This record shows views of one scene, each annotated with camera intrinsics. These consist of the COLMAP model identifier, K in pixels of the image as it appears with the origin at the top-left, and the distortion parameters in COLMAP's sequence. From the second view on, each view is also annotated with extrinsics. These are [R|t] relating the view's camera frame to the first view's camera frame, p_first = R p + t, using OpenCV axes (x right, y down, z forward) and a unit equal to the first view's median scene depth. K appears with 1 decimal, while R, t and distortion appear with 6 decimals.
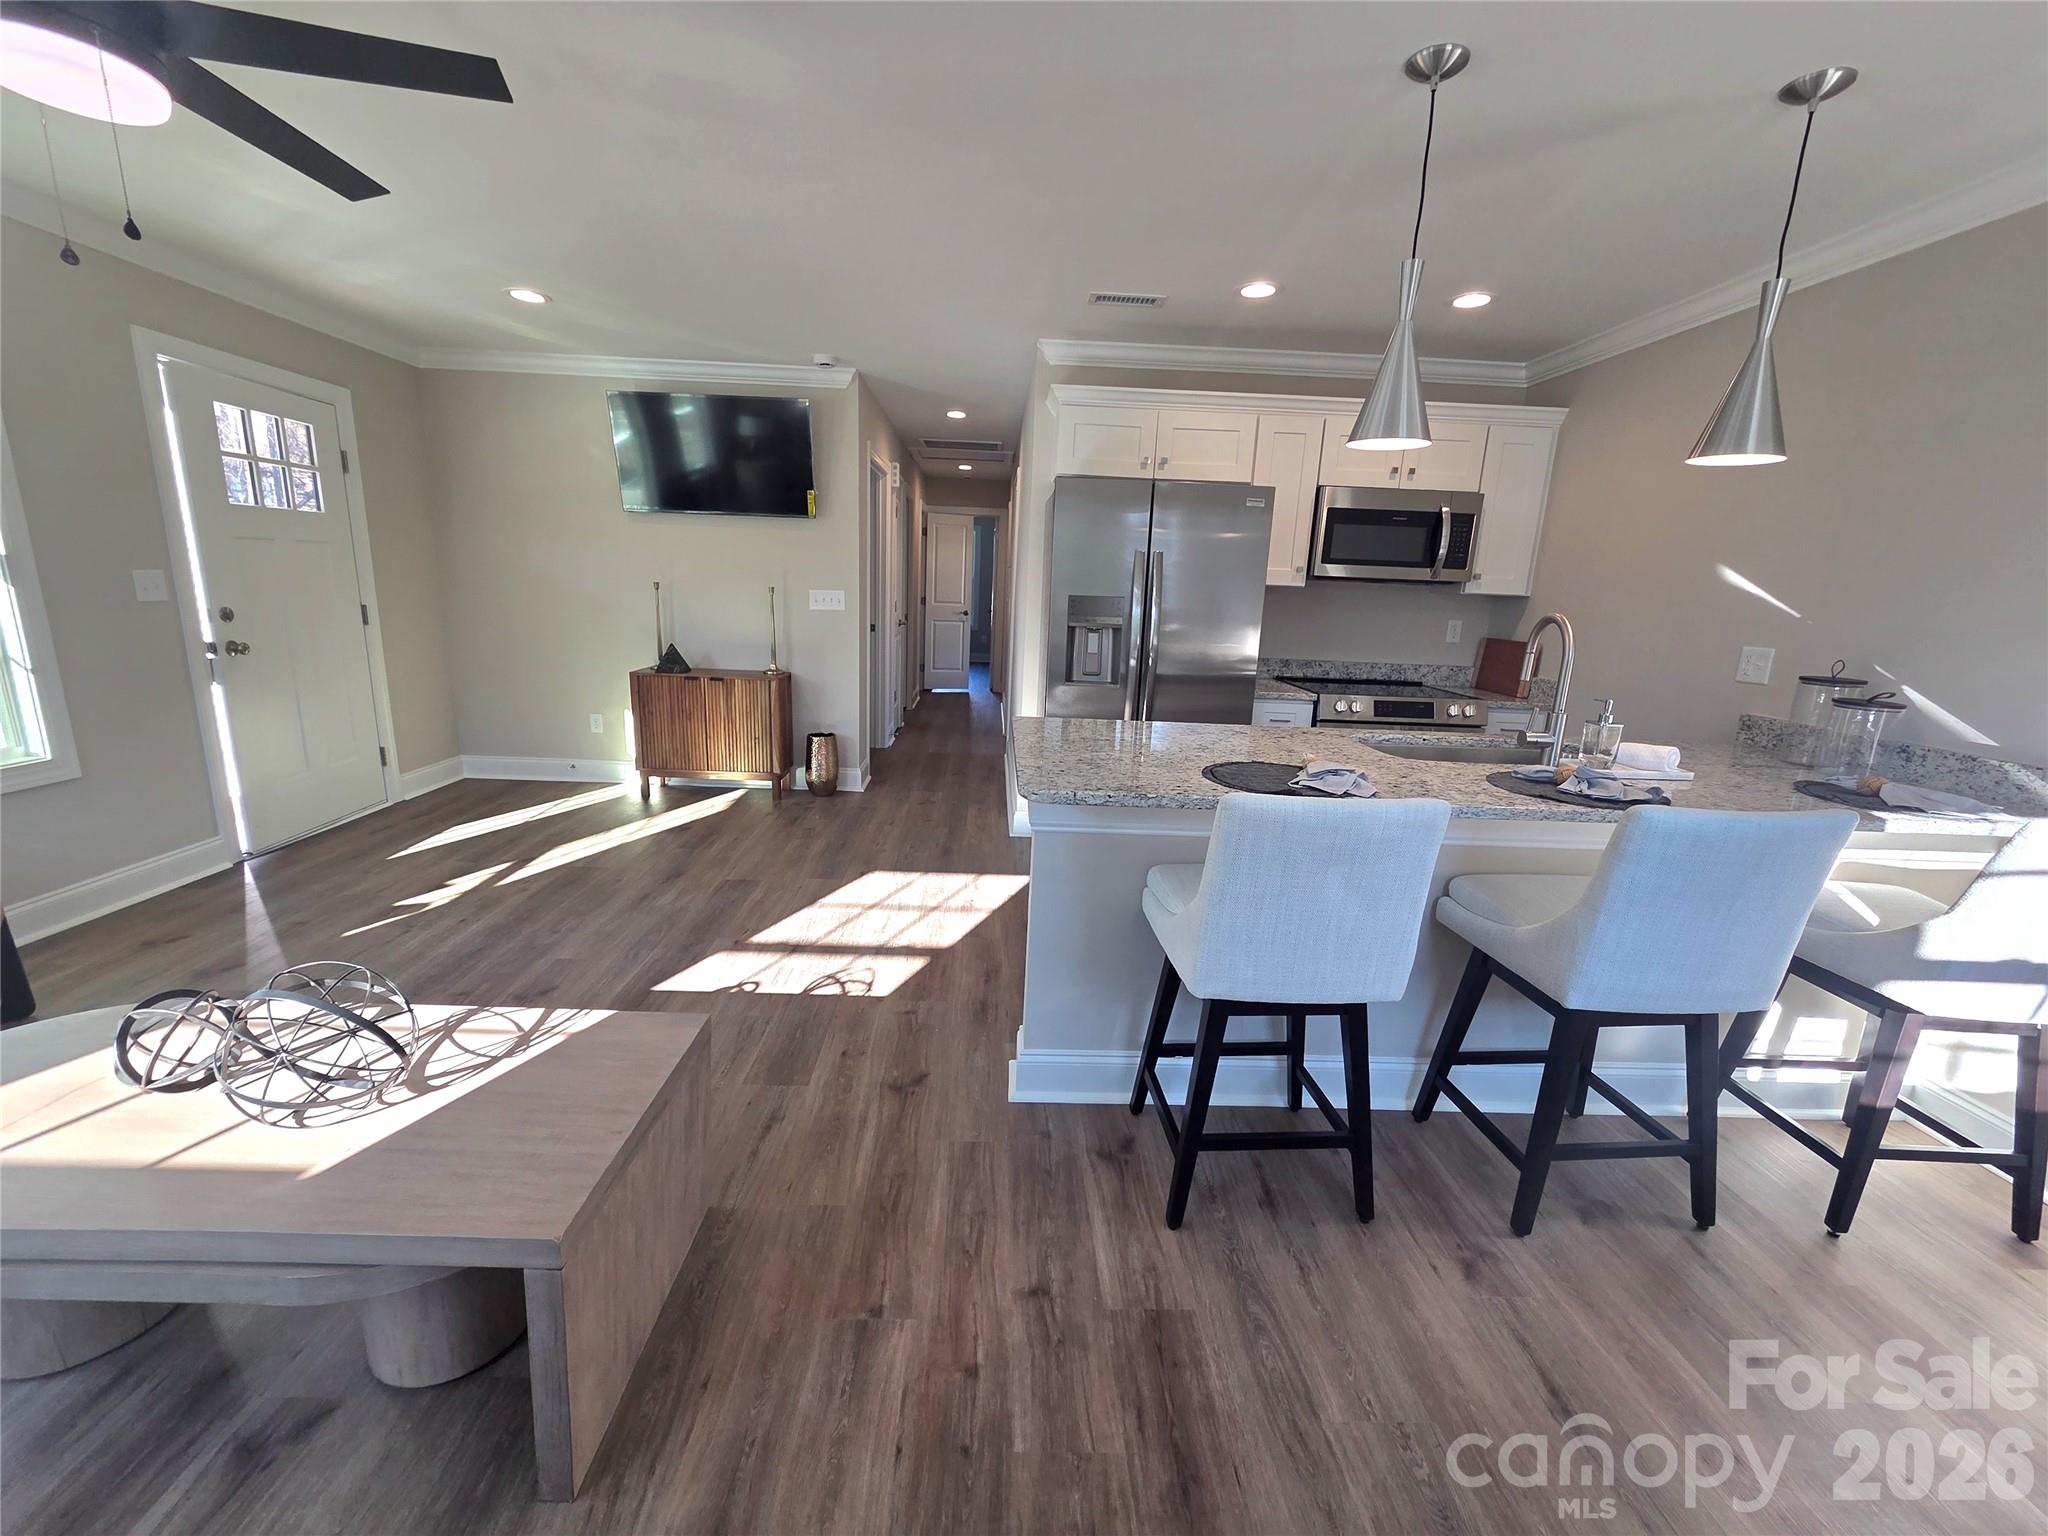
lens RADIAL K [[835.9, 0, 1016.1], [0, 835.9, 773.3], [0, 0, 1]] dist [0.000321, -0.000364]
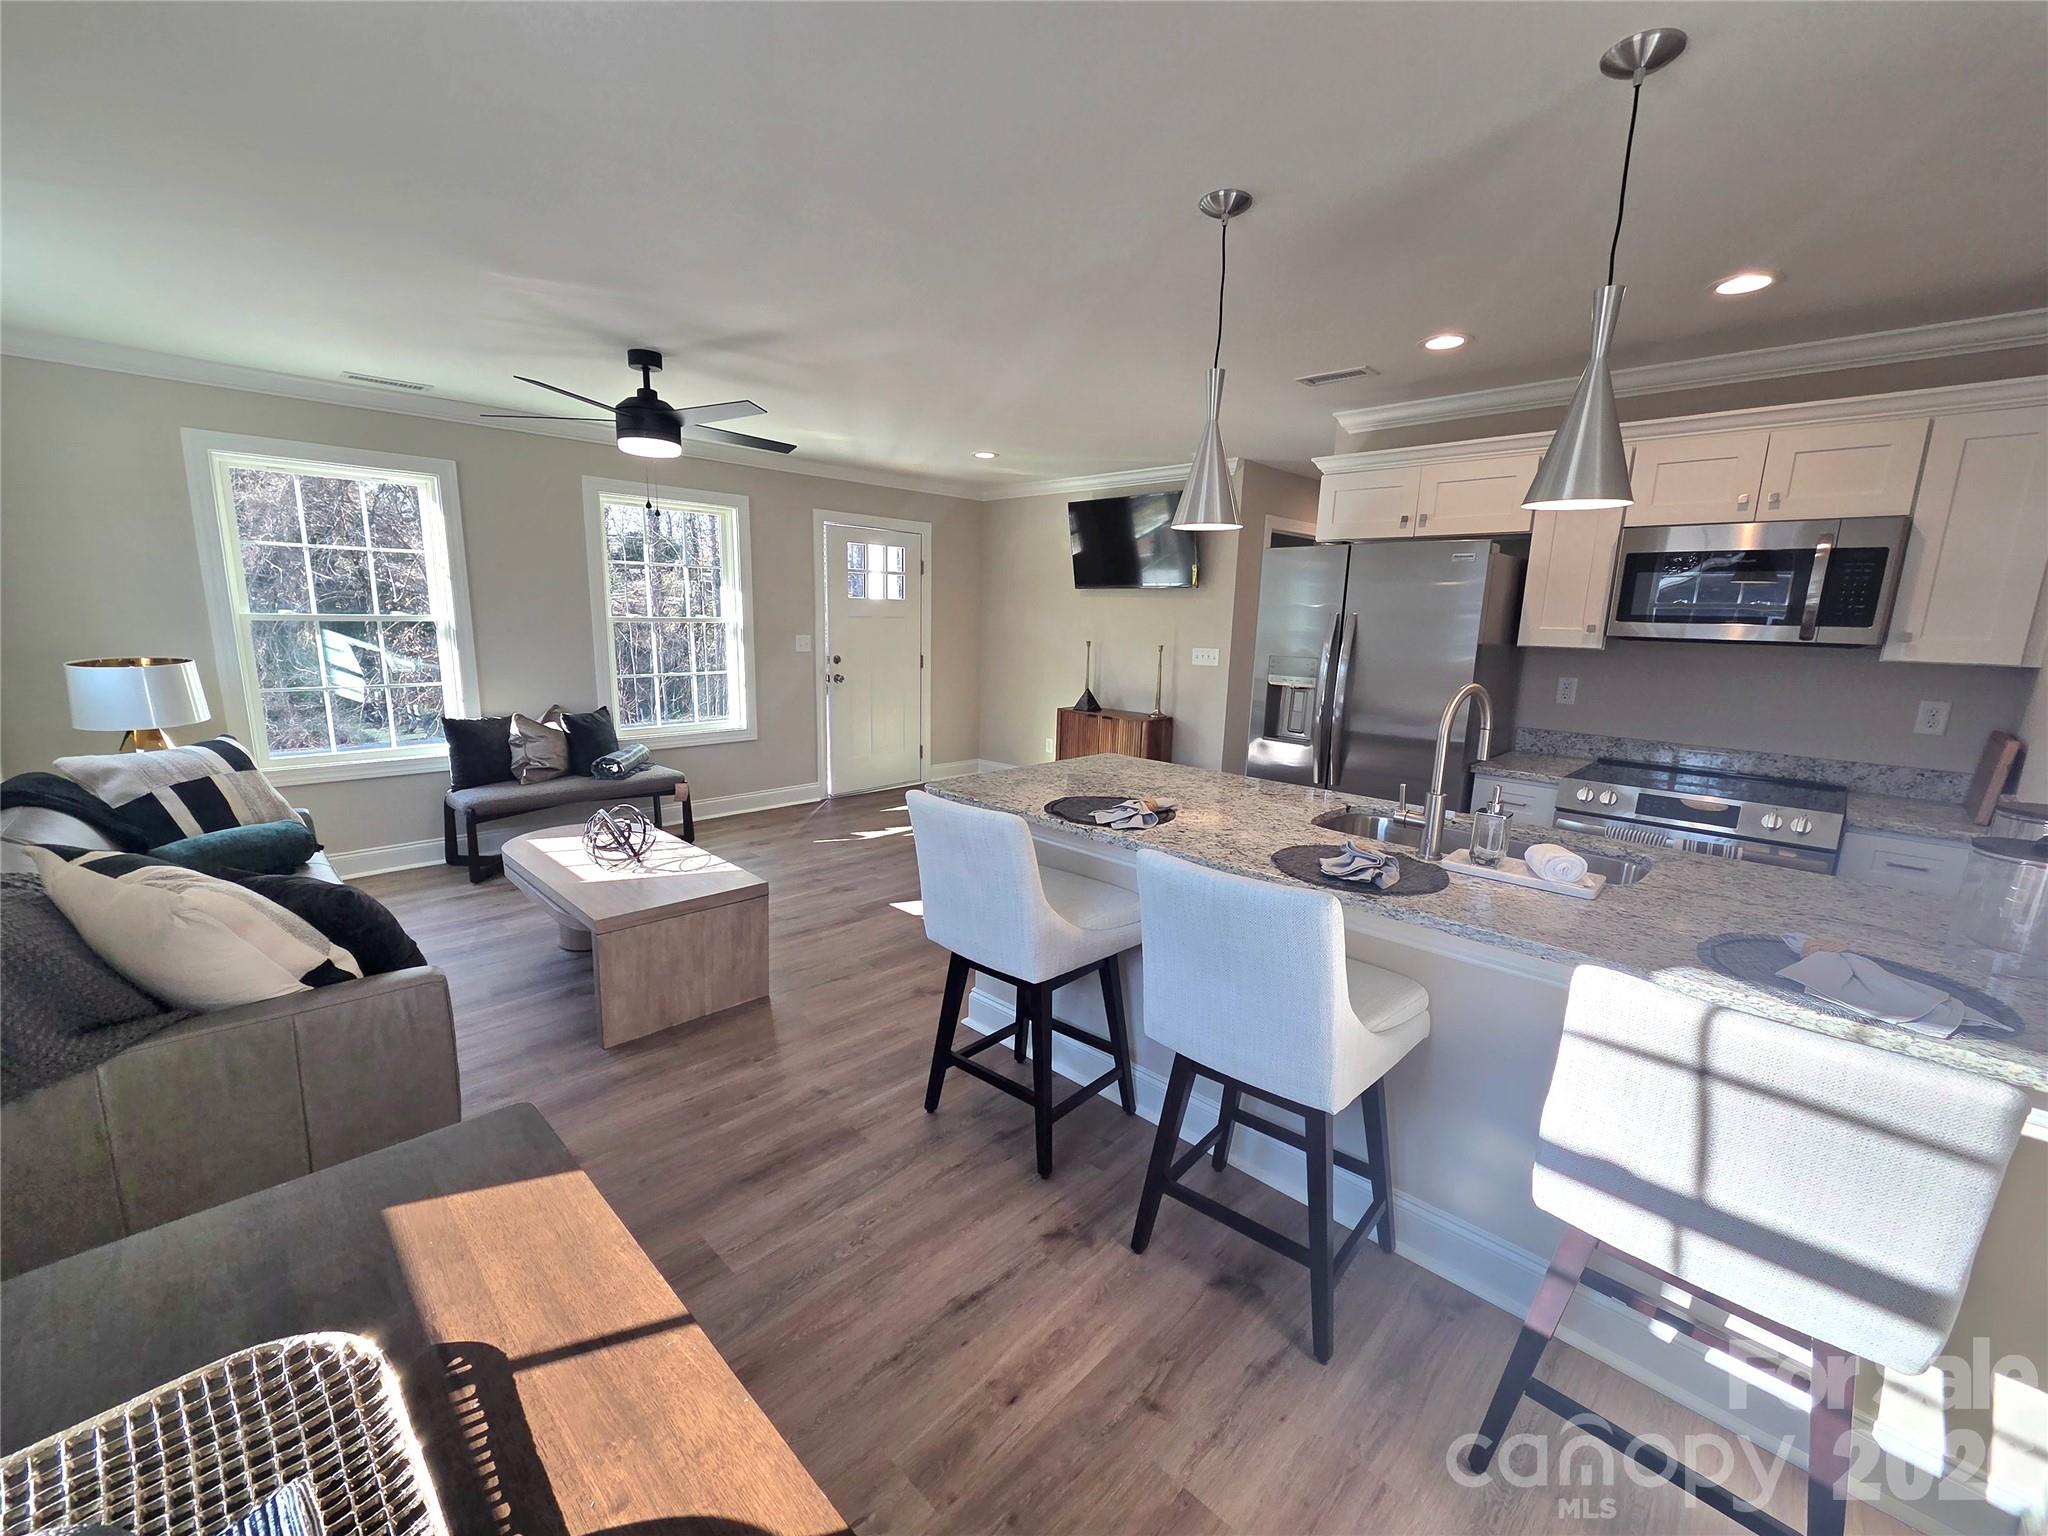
lens RADIAL K [[835.9, 0, 1021.8], [0, 835.9, 773.8], [0, 0, 1]] dist [0.000321, -0.000364]
pose [[0.701859, 0.113444, -0.703224, 0.544139], [-0.158411, 0.987373, 0.001180, -0.012801], [0.694478, 0.110570, 0.710967, 0.032169]]
